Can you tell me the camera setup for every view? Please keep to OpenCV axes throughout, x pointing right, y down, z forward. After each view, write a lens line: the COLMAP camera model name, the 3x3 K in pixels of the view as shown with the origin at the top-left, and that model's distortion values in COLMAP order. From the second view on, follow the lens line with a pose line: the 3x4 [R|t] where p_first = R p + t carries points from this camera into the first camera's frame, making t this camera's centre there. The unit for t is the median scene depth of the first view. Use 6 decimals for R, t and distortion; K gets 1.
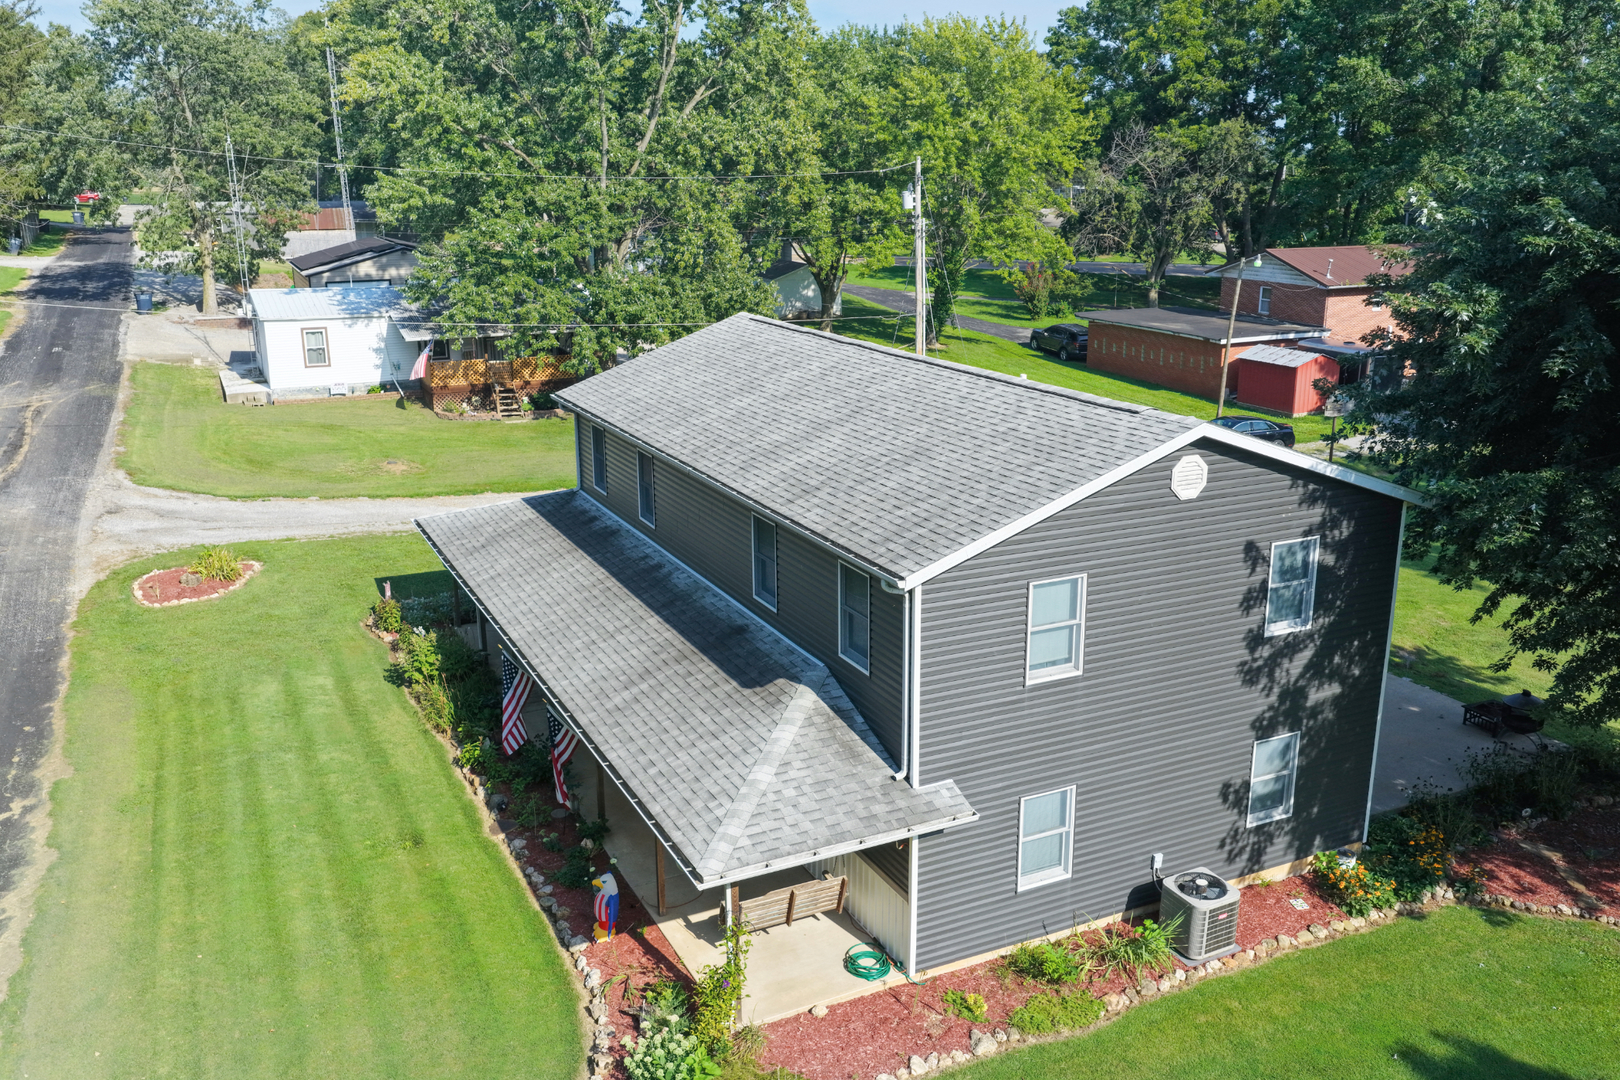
lens RADIAL K [[1364.6, 0, 810.0], [0, 1364.6, 540.0], [0, 0, 1]] dist [-0.013002, 0.002644]
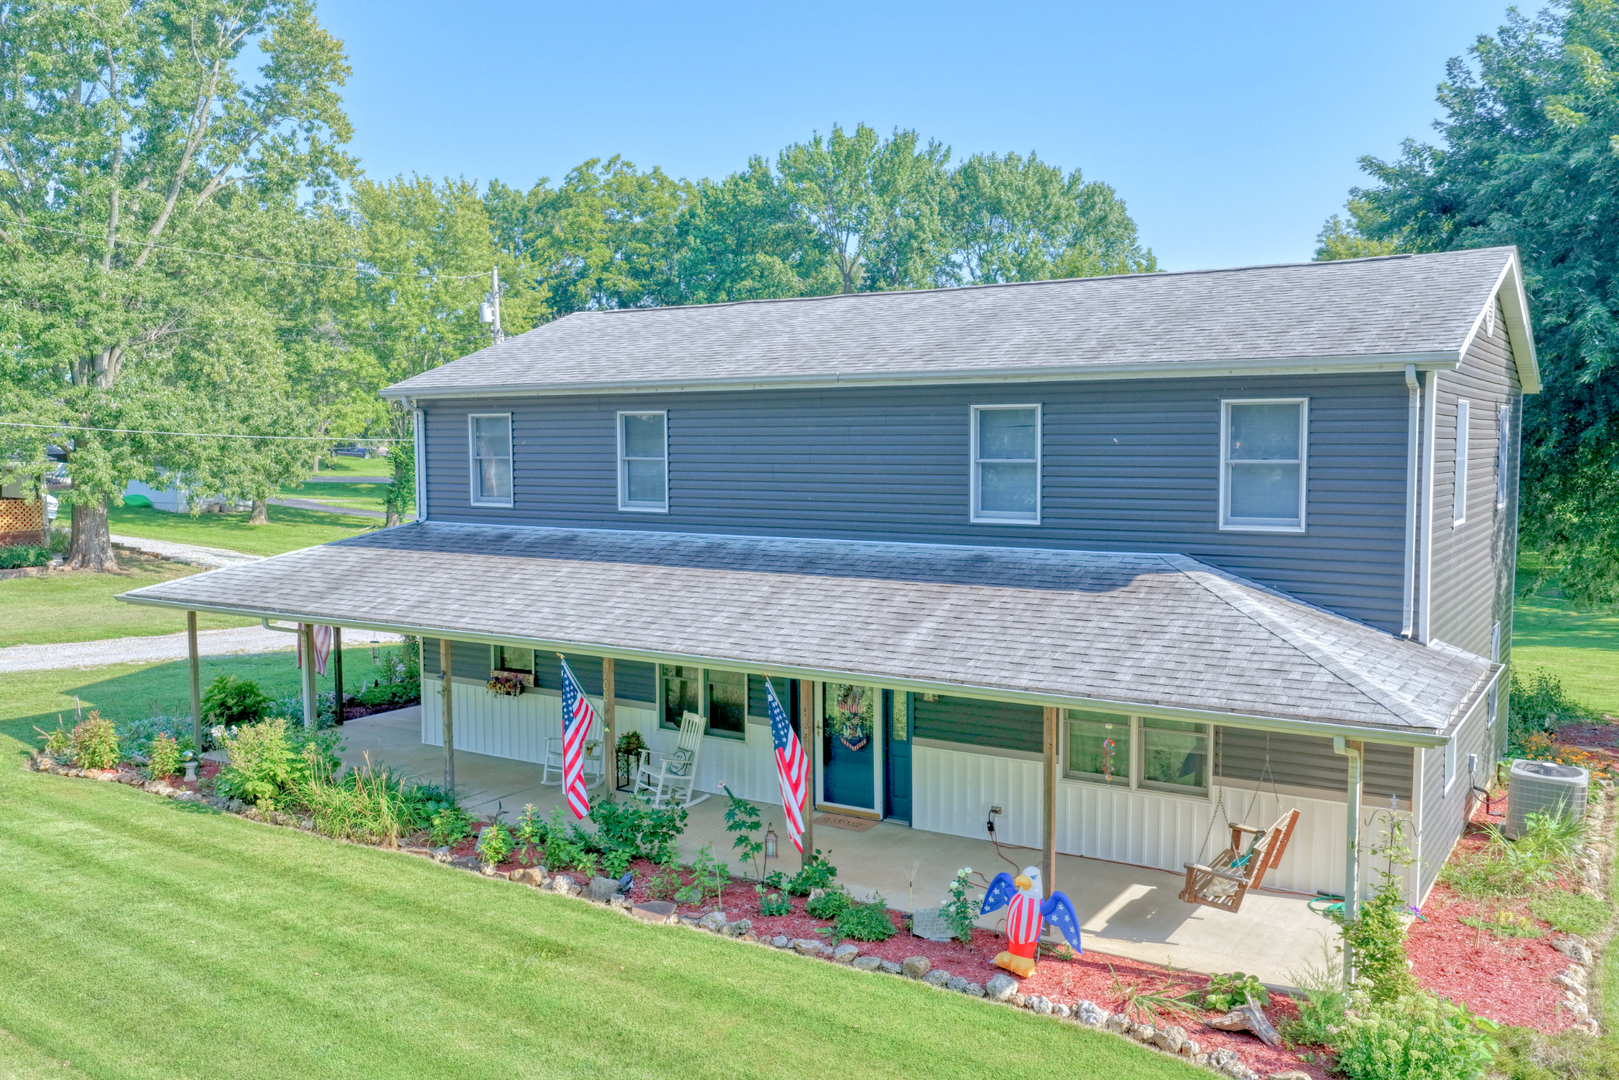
lens RADIAL K [[1354.1, 0, 816.3], [0, 1354.1, 543.3], [0, 0, 1]] dist [0.001974, 0.006130]
pose [[0.849653, -0.037166, 0.526031, -0.546667], [0.139233, 0.977927, -0.155796, 0.169641], [-0.508630, 0.205613, 0.836073, 0.440858]]
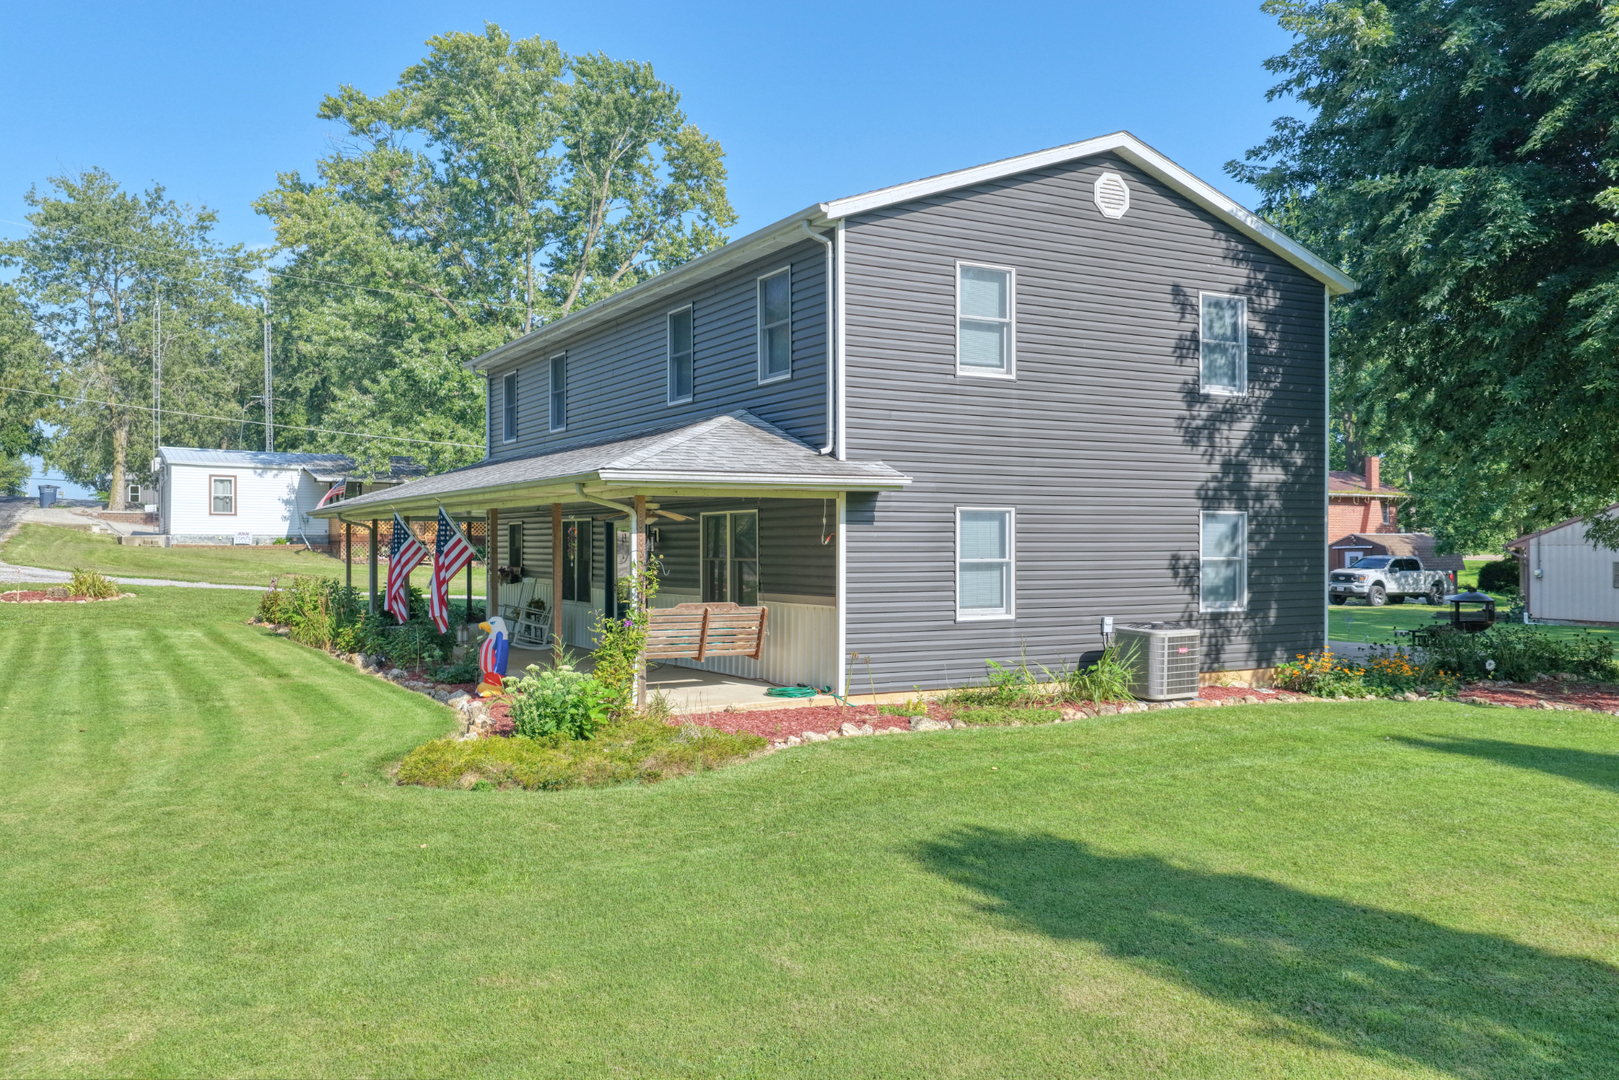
lens RADIAL K [[1363.8, 0, 809.5], [0, 1363.8, 540.0], [0, 0, 1]] dist [-0.013002, 0.002644]
pose [[0.998247, 0.005157, 0.058965, 0.001677], [0.011156, 0.961948, -0.273004, 0.415648], [-0.058129, 0.273183, 0.960204, 0.117352]]
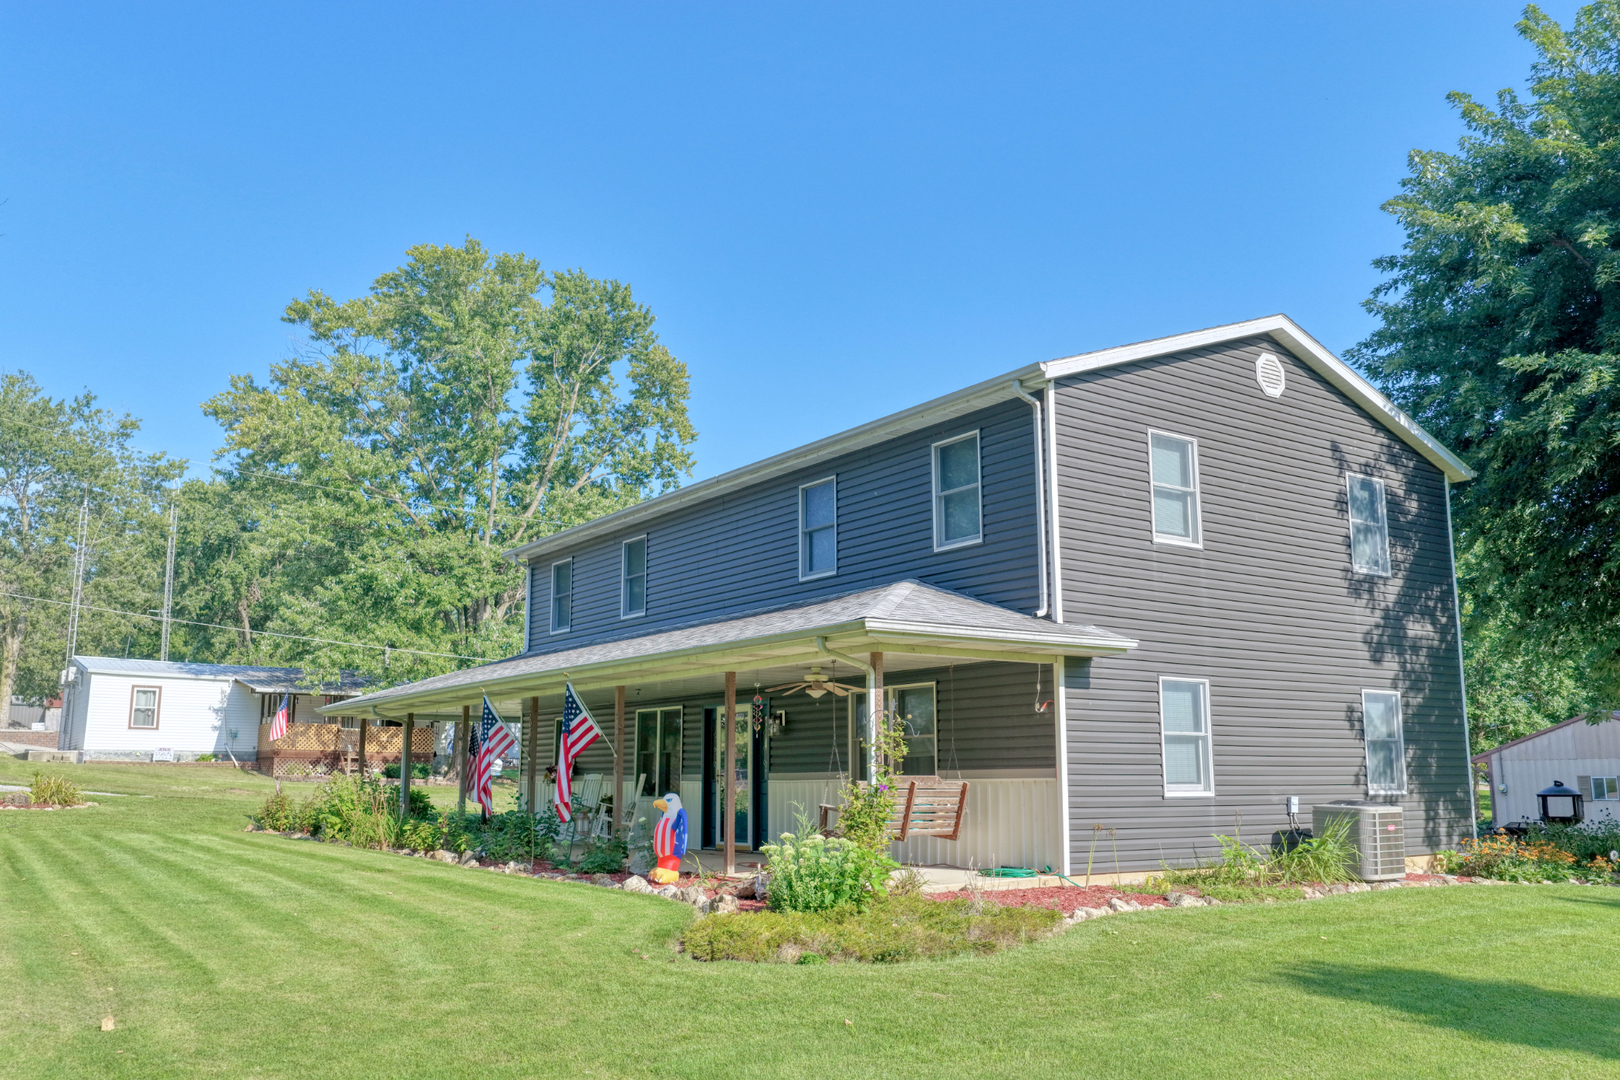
lens RADIAL K [[1354.9, 0, 816.8], [0, 1354.9, 543.3], [0, 0, 1]] dist [0.001974, 0.006130]
pose [[0.985715, 0.033941, 0.164967, -0.192010], [0.041077, 0.901459, -0.430910, 0.434719], [-0.163336, 0.431531, 0.887188, 0.197219]]
